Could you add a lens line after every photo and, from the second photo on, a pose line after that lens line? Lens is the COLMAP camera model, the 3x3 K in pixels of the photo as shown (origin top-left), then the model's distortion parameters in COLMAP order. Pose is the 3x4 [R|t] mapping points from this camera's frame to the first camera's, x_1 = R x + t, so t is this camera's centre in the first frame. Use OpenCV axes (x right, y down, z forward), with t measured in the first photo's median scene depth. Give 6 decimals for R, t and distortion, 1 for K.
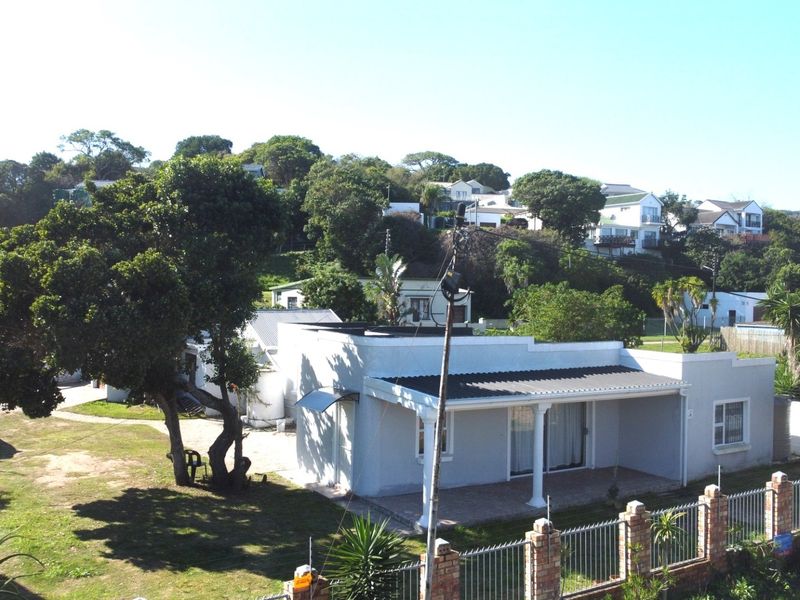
lens RADIAL K [[808.5, 0, 398.3], [0, 808.5, 299.6], [0, 0, 1]] dist [0.005000, 0.000000]
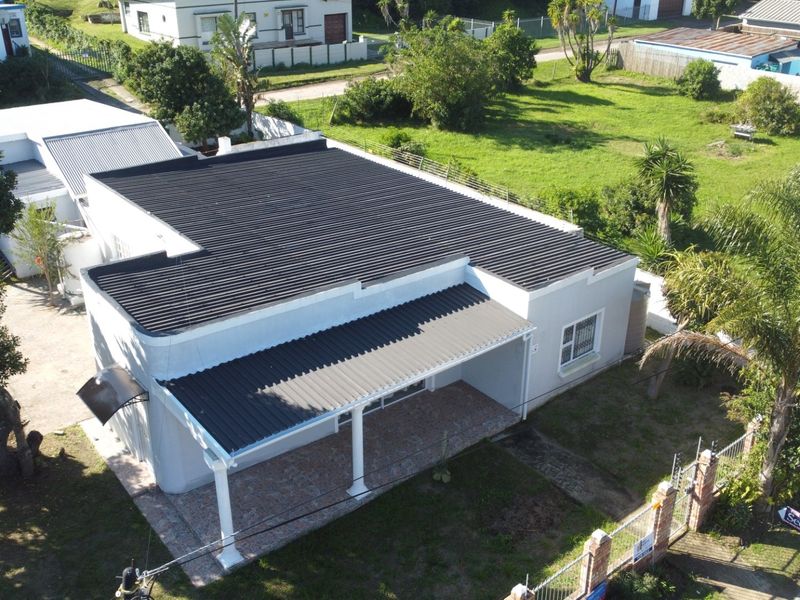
lens RADIAL K [[808.5, 0, 396.5], [0, 808.5, 296.1], [0, 0, 1]] dist [0.005000, 0.000000]
pose [[0.993618, -0.057973, 0.096763, 0.121723], [0.011793, 0.906510, 0.422019, -0.297550], [-0.112182, -0.418184, 0.901408, 0.224213]]
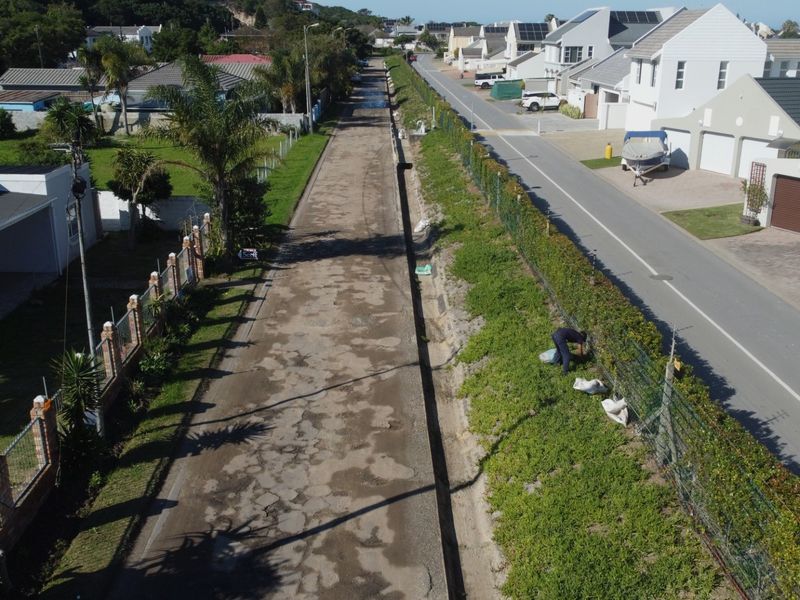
lens RADIAL K [[808.5, 0, 396.7], [0, 808.5, 300.7], [0, 0, 1]] dist [0.005000, 0.000000]
pose [[0.527224, -0.277130, 0.803264, -0.421662], [0.013524, 0.947938, 0.318167, -0.138924], [-0.849618, -0.156882, 0.503524, -0.128170]]
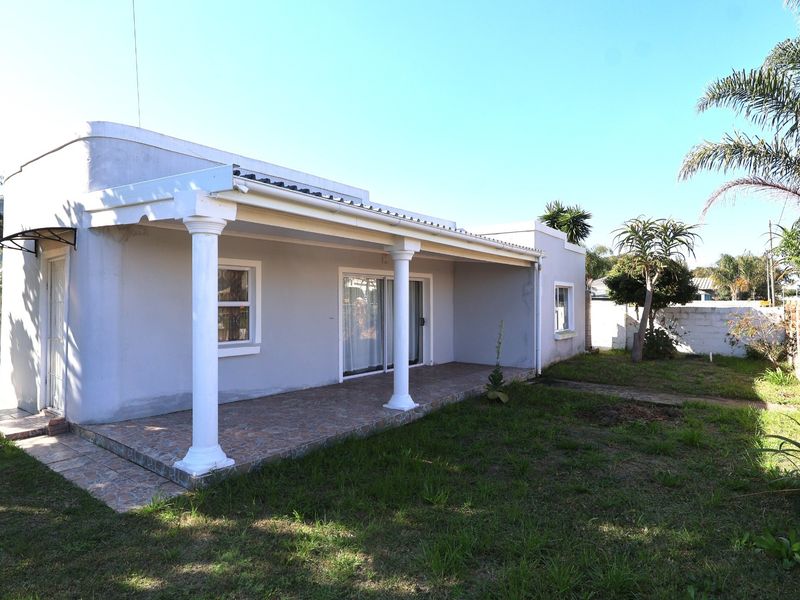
lens RADIAL K [[473.5, 0, 398.1], [0, 473.5, 292.7], [0, 0, 1]] dist [0.005715, 0.000347]
pose [[0.938256, -0.011505, 0.345750, 0.037920], [0.022840, 0.999326, -0.028728, 0.154337], [-0.345186, 0.034851, 0.937887, 0.572186]]
